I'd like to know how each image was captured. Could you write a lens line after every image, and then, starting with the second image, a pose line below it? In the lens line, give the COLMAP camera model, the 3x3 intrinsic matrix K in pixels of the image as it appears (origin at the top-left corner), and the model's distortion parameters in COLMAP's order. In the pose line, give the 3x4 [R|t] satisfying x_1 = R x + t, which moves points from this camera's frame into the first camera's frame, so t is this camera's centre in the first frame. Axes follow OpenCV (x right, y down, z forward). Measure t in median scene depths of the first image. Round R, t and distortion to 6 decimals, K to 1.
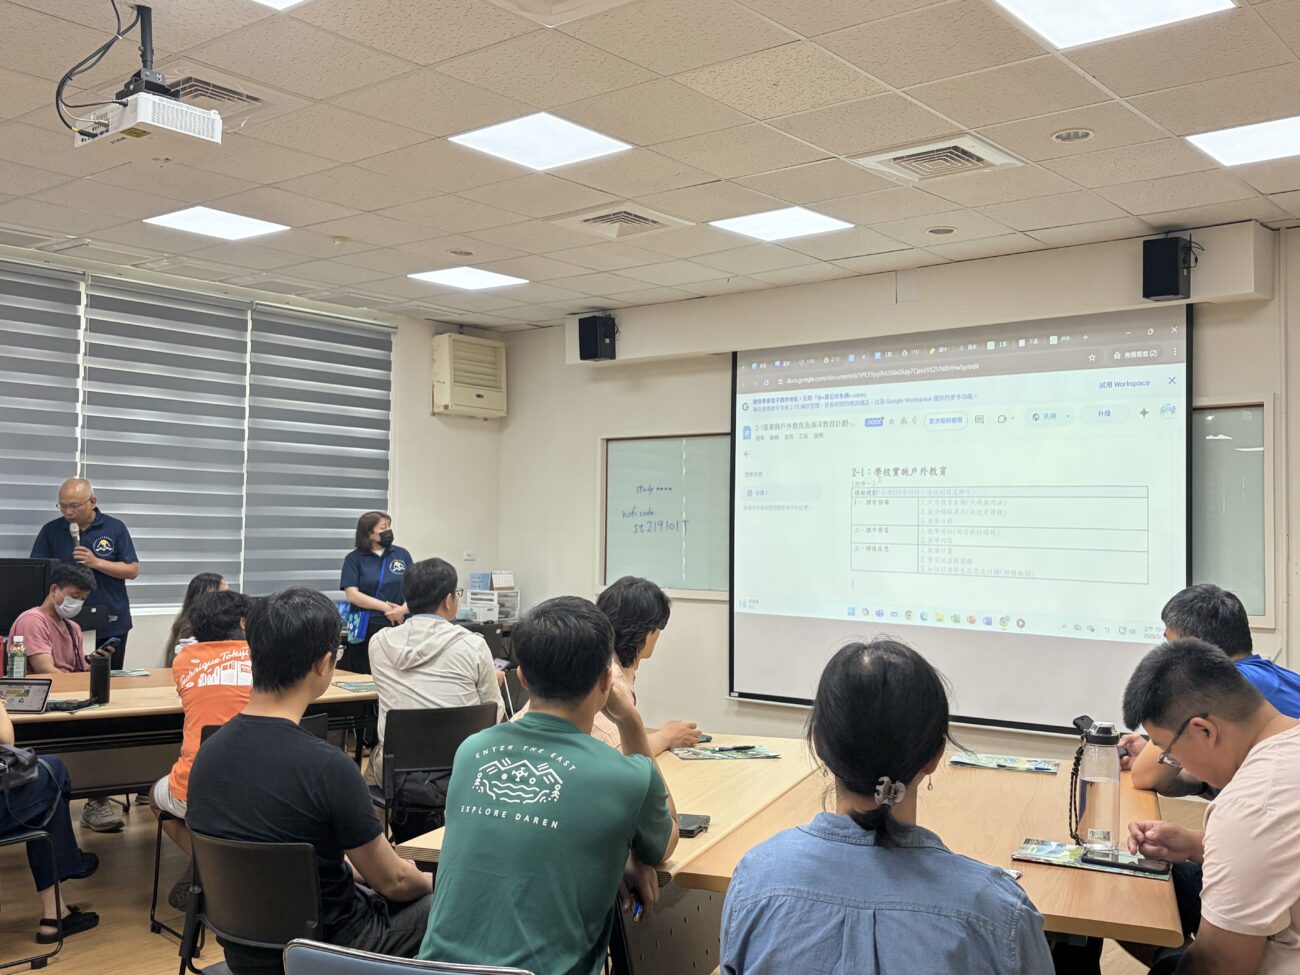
lens RADIAL K [[1313.9, 0, 631.0], [0, 1313.9, 485.4], [0, 0, 1]] dist [0.204619, -0.836344]
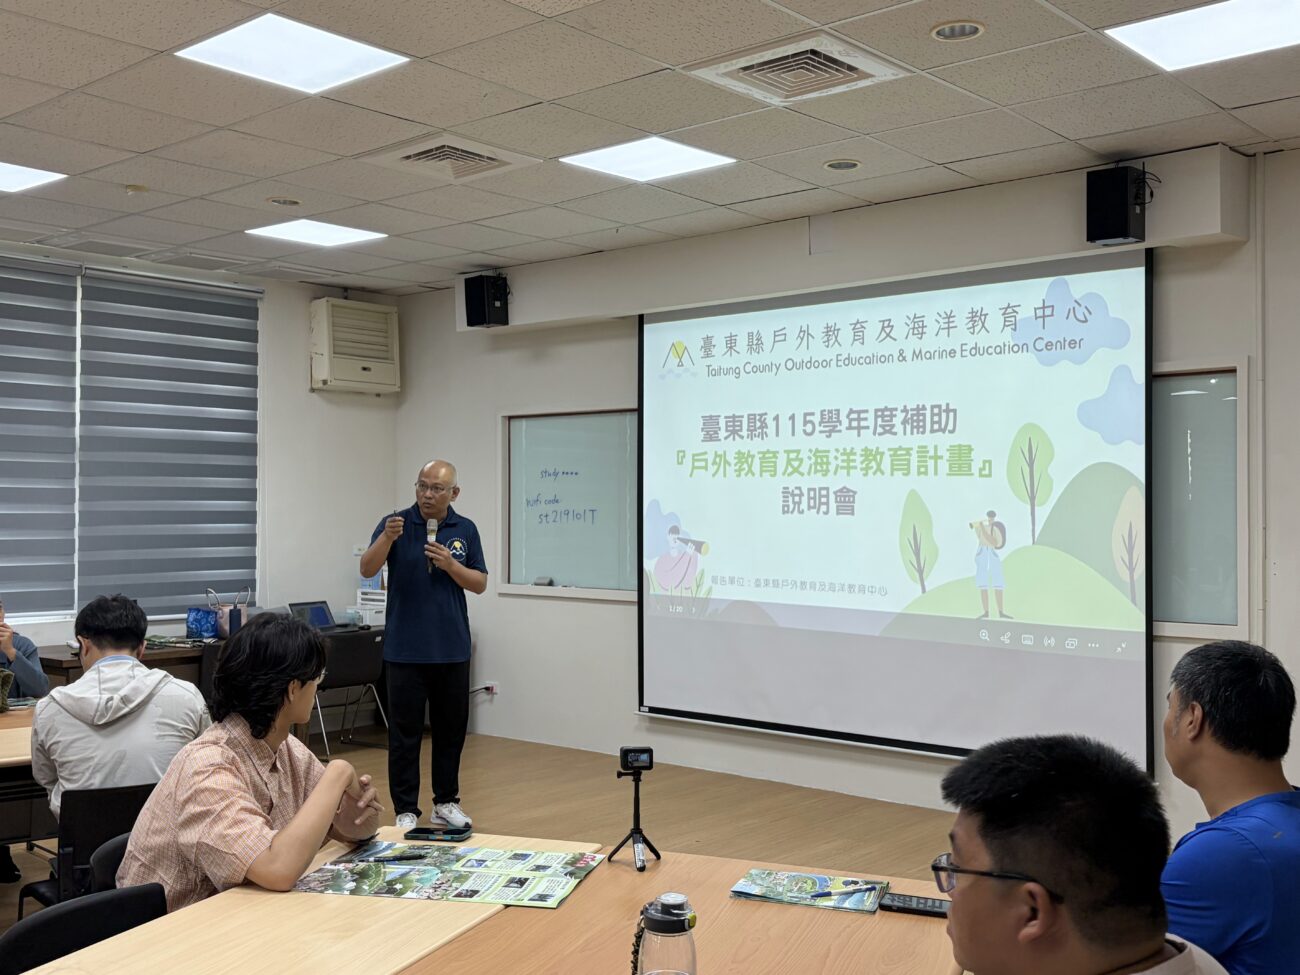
lens RADIAL K [[1348.0, 0, 632.8], [0, 1348.0, 490.9], [0, 0, 1]] dist [0.218304, -0.918471]
pose [[0.999728, -0.012799, -0.019483, 0.089600], [0.013344, 0.999516, 0.028104, -0.010997], [0.019114, -0.028357, 0.999415, 0.109541]]
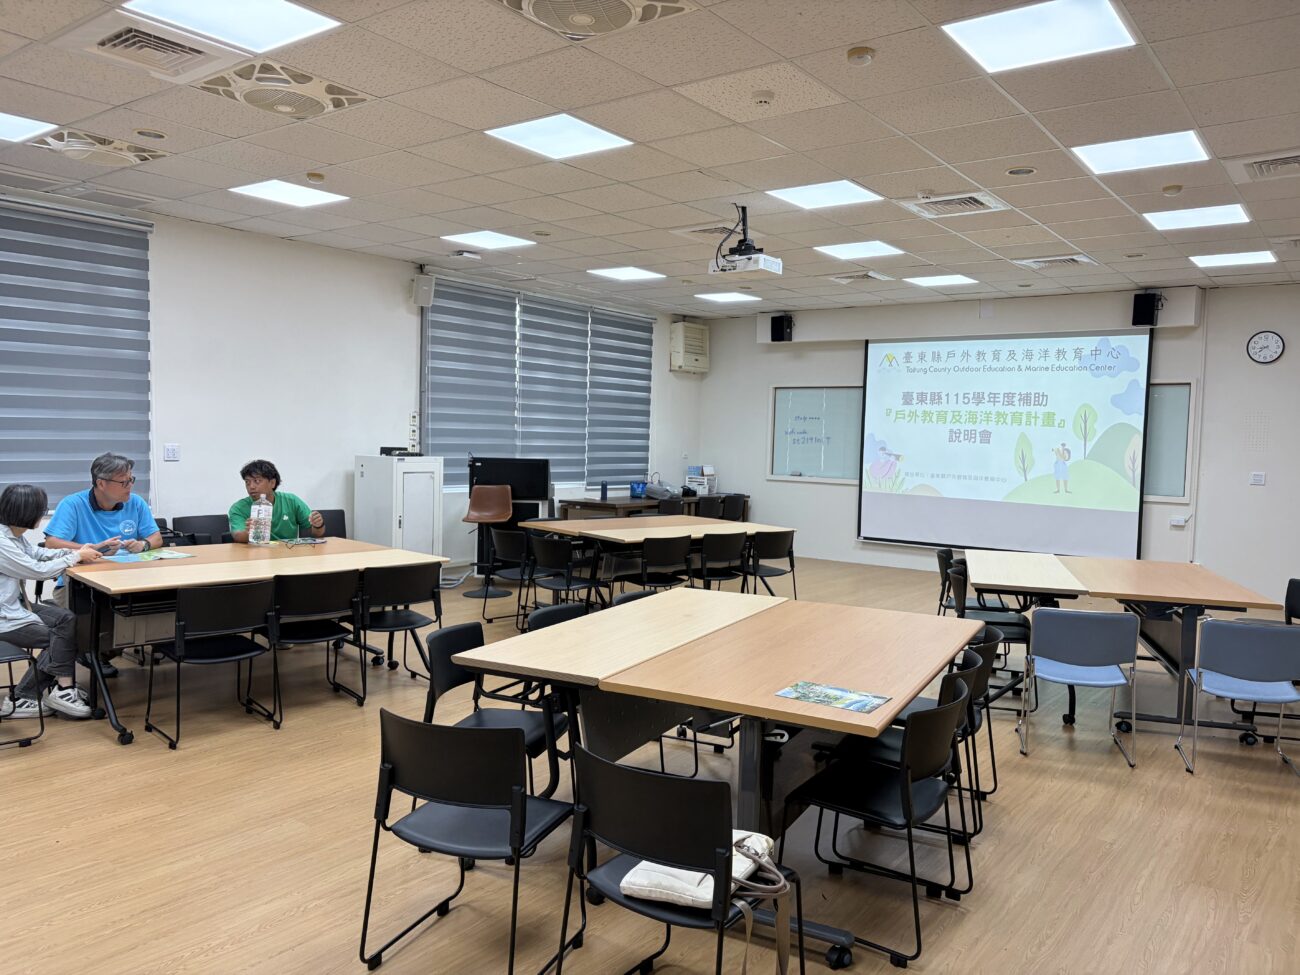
lens RADIAL K [[975.9, 0, 636.7], [0, 975.9, 488.3], [0, 0, 1]] dist [0.062374, -0.205201]
pose [[0.999179, 0.010402, 0.039162, -0.267375], [-0.014137, 0.995249, 0.096335, -0.027309], [-0.037974, -0.096810, 0.994578, -0.267801]]
